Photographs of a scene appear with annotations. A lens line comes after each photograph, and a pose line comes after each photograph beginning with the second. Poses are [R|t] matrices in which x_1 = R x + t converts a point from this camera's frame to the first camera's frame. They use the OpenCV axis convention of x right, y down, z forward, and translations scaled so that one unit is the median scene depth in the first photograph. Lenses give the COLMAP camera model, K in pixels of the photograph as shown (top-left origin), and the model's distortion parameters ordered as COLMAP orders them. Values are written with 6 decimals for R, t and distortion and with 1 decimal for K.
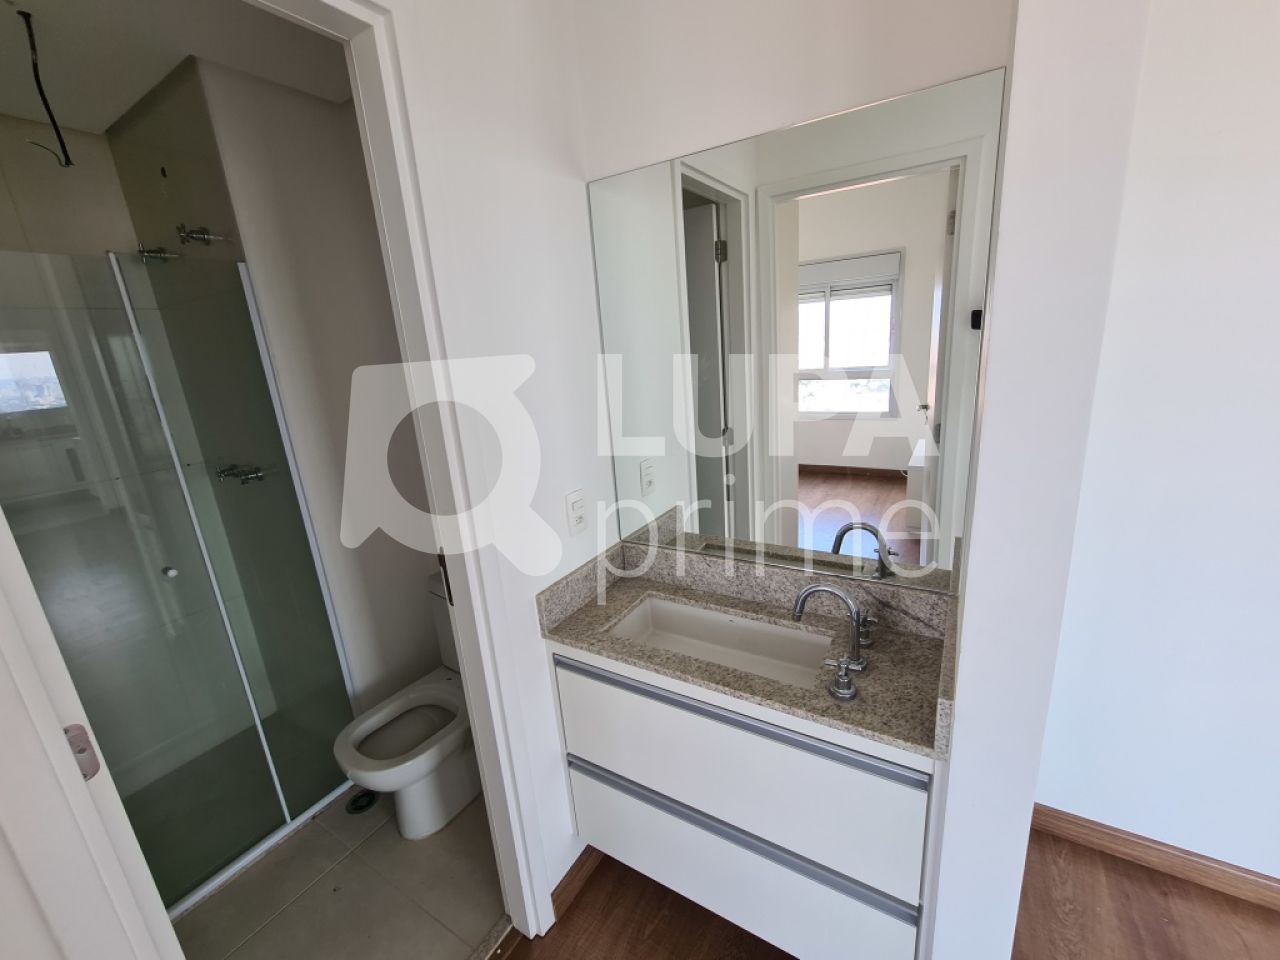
lens RADIAL K [[518.1, 0, 642.1], [0, 518.1, 474.0], [0, 0, 1]] dist [0.001301, 0.000144]
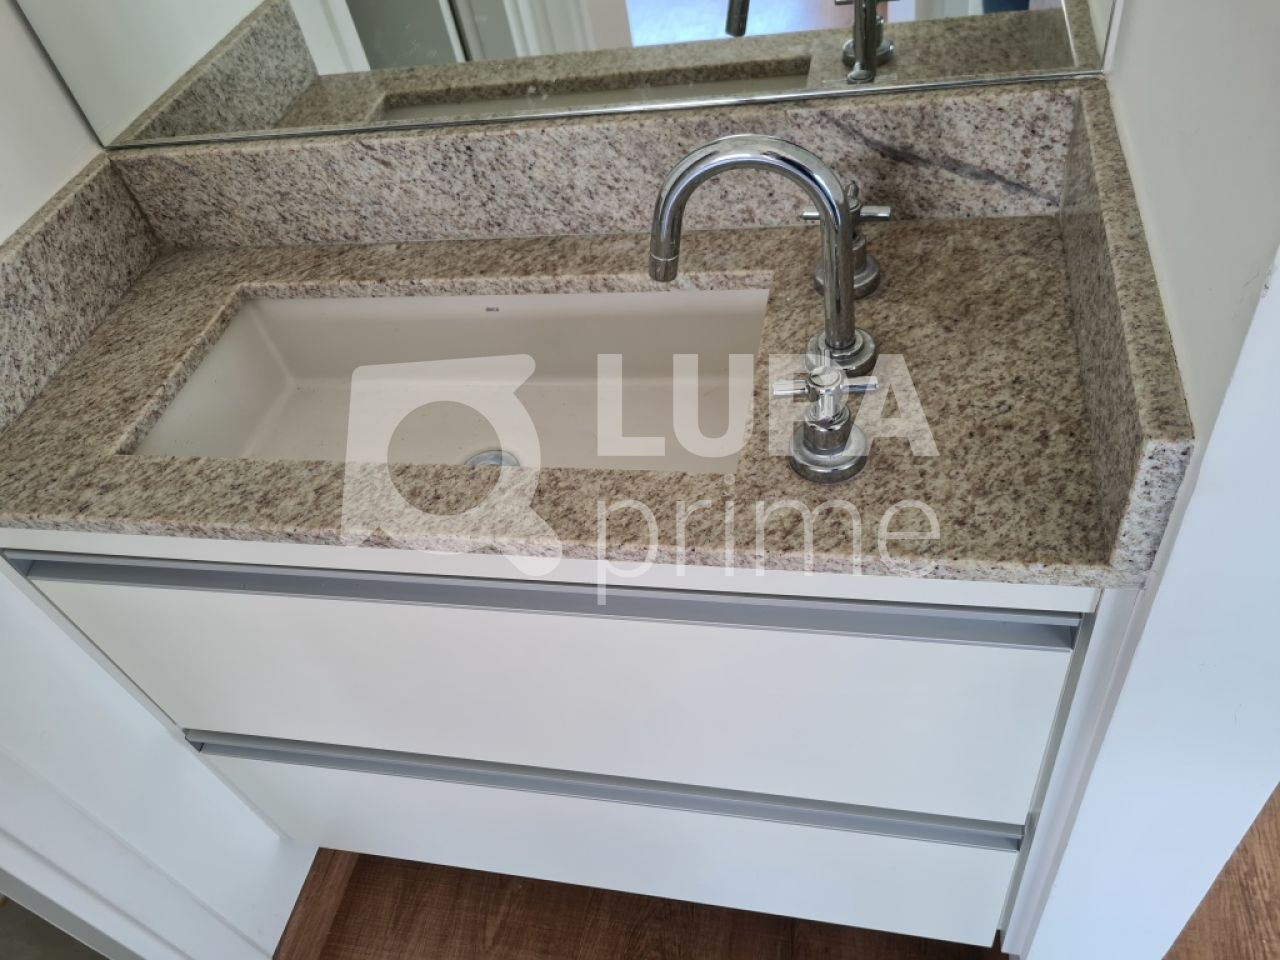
lens RADIAL K [[965.8, 0, 631.7], [0, 965.8, 478.8], [0, 0, 1]] dist [0.025839, -0.010499]
pose [[0.935510, -0.308641, 0.171936, 0.127486], [0.184224, 0.841406, 0.508033, 0.073147], [-0.301468, -0.443595, 0.844002, 0.414778]]
